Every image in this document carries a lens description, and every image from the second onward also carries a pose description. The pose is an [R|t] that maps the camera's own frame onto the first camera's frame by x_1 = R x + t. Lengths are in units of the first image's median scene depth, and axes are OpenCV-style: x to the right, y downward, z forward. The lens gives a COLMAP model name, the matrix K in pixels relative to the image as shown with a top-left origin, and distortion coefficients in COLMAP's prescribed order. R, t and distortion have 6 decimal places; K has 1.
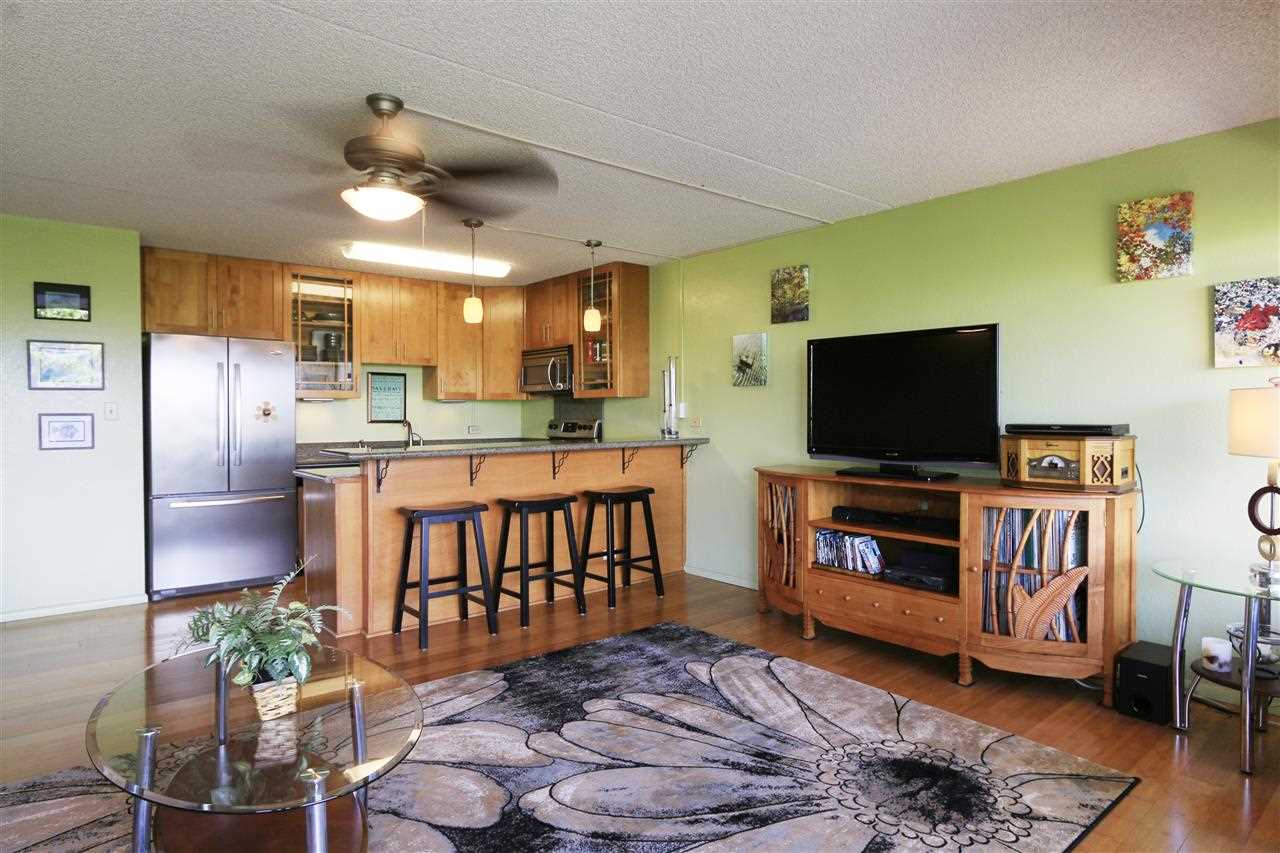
lens RADIAL K [[772.4, 0, 642.4], [0, 772.4, 419.7], [0, 0, 1]] dist [-0.004256, -0.000313]
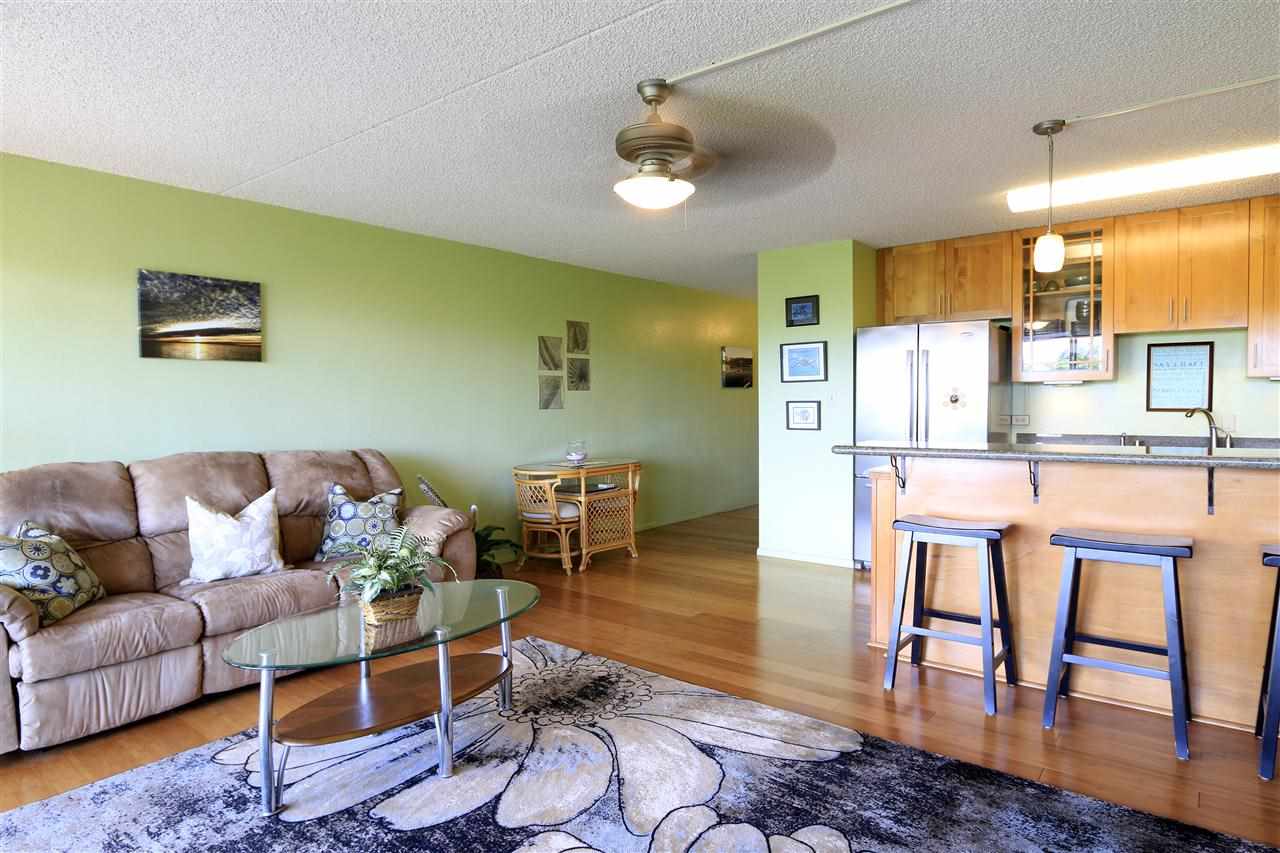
lens RADIAL K [[746.9, 0, 641.2], [0, 746.9, 433.0], [0, 0, 1]] dist [-0.007408, -0.000270]
pose [[0.165215, 0.047339, -0.985121, 0.471575], [0.000053, 0.998847, 0.048008, -0.016654], [0.986258, -0.007983, 0.165022, 0.637401]]
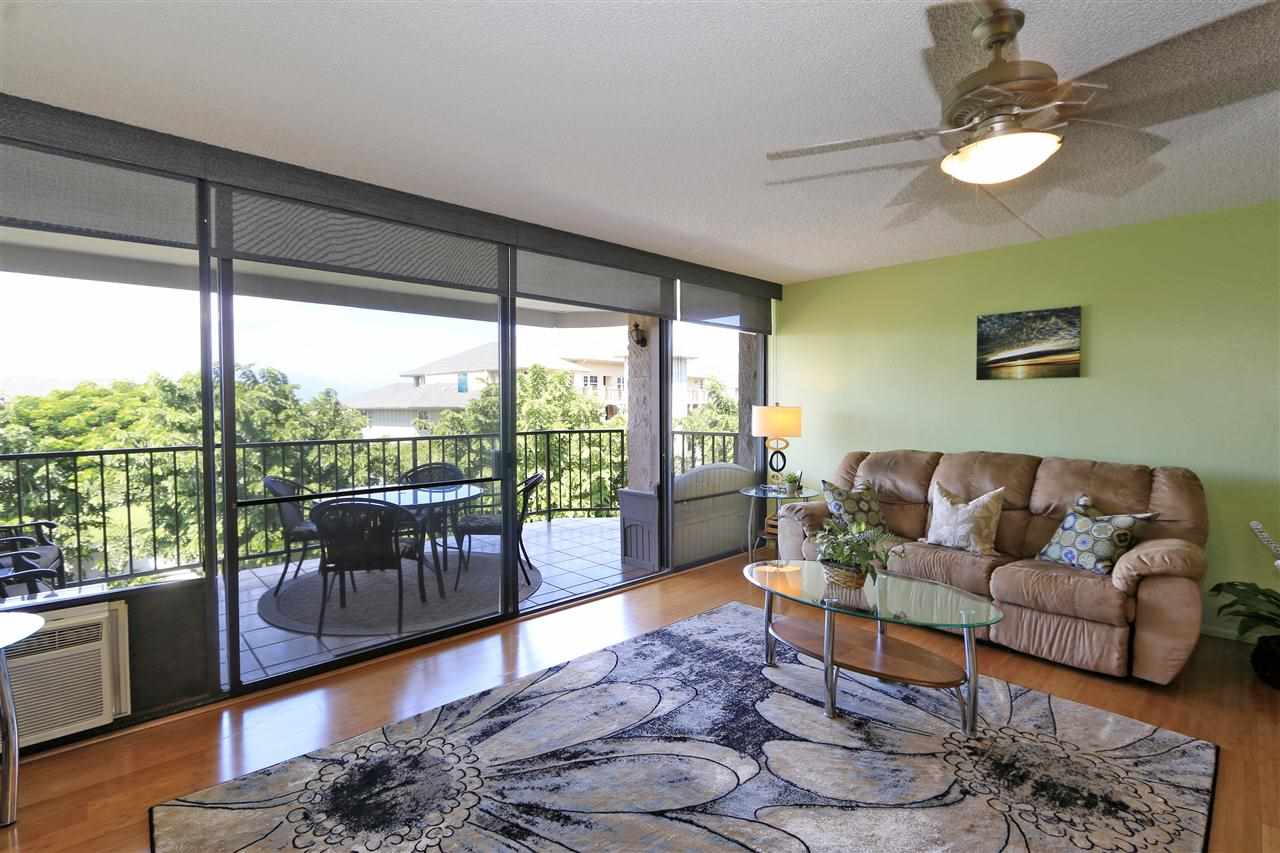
lens RADIAL K [[566.2, 0, 611.9], [0, 566.2, 427.9], [0, 0, 1]] dist [-0.010801, -0.000298]
pose [[-0.999960, 0.008071, -0.003938, 0.039141], [0.007896, 0.999061, 0.042592, -0.031924], [0.004278, 0.042559, -0.999085, 1.202930]]
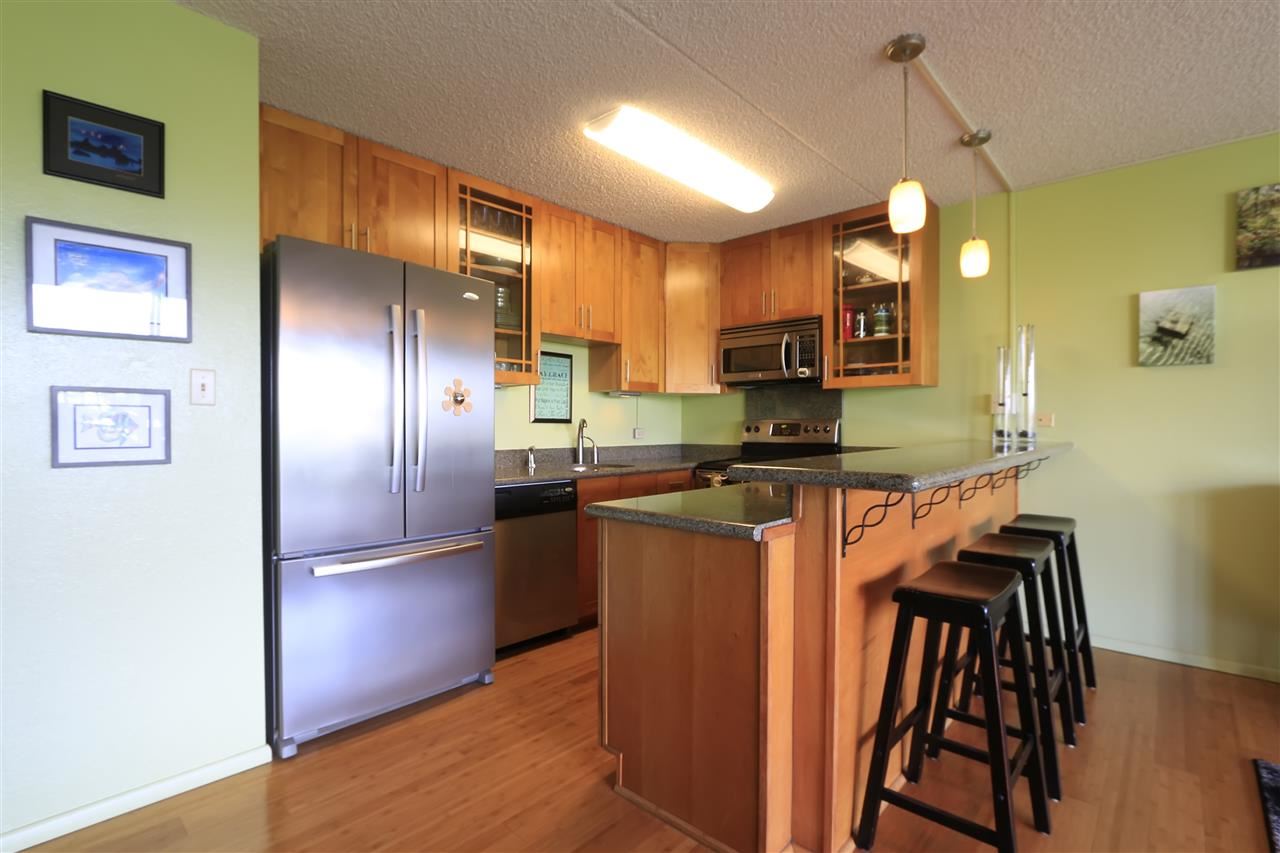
lens RADIAL K [[628.3, 0, 600.5], [0, 628.3, 430.6], [0, 0, 1]] dist [-0.015584, 0.000001]
pose [[0.994359, 0.000136, 0.106062, -0.581720], [0.000220, 0.999994, -0.003339, 0.022040], [-0.106062, 0.003344, 0.994354, 0.701223]]
